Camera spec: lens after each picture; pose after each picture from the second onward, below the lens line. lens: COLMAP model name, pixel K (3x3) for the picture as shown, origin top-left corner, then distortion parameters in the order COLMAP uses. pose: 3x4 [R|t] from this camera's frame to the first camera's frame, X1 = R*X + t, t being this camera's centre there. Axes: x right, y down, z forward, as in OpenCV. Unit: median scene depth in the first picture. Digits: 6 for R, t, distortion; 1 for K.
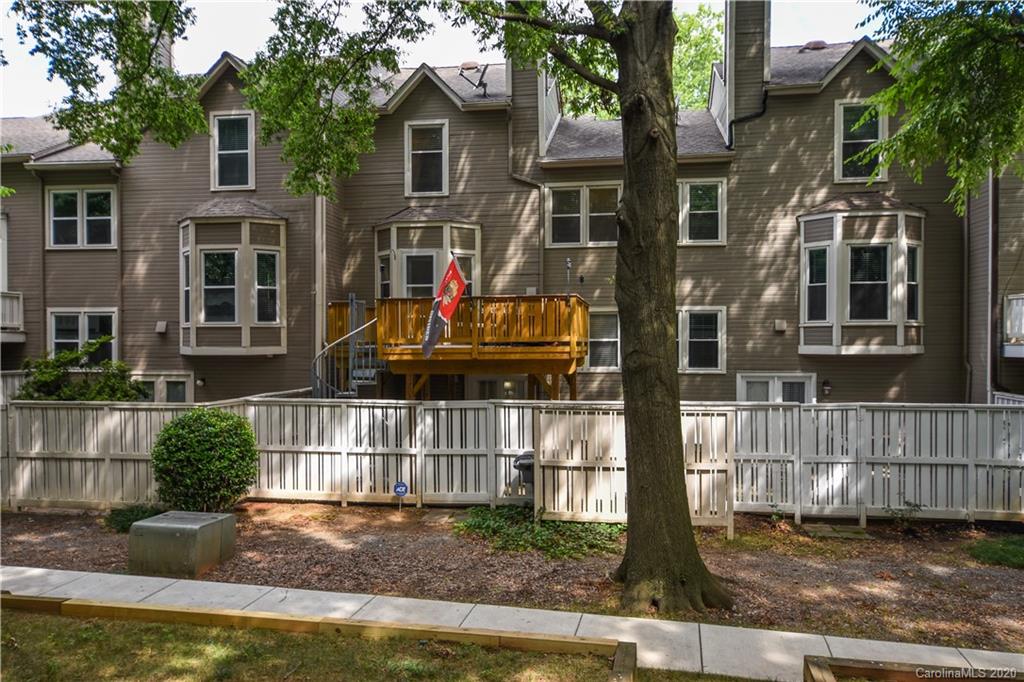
lens RADIAL K [[743.3, 0, 512.5], [0, 743.3, 343.5], [0, 0, 1]] dist [0.005301, 0.000342]
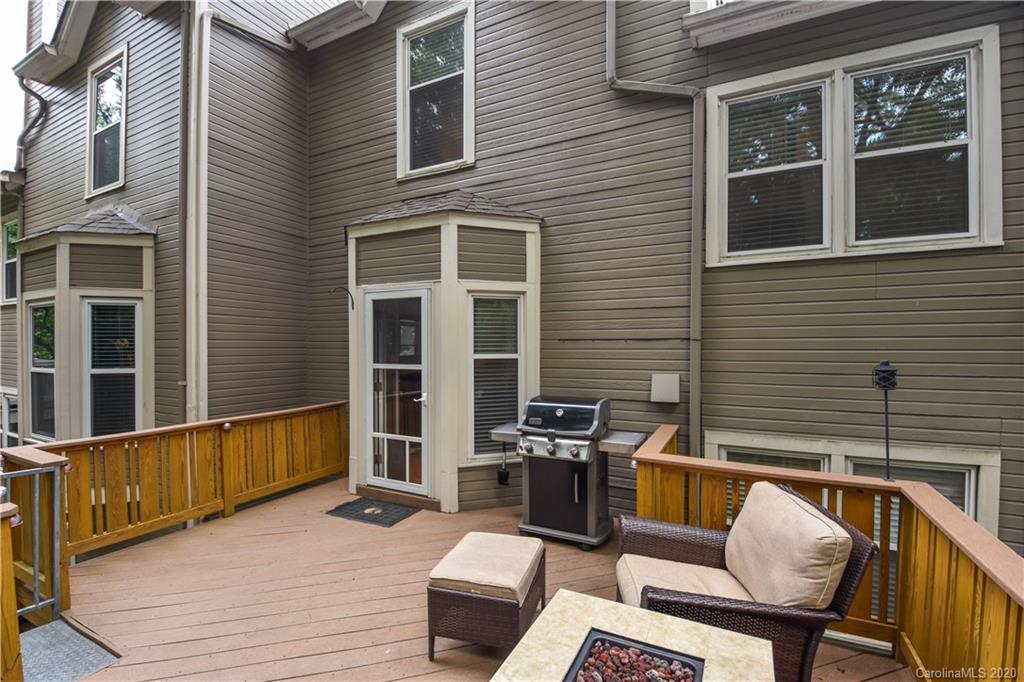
lens RADIAL K [[453.5, 0, 508.0], [0, 453.5, 345.1], [0, 0, 1]] dist [-0.000617, -0.010580]
pose [[0.949081, 0.002840, -0.315020, 0.021756], [-0.003913, 0.999988, -0.002776, -0.090127], [0.315009, 0.003867, 0.949081, 0.765015]]
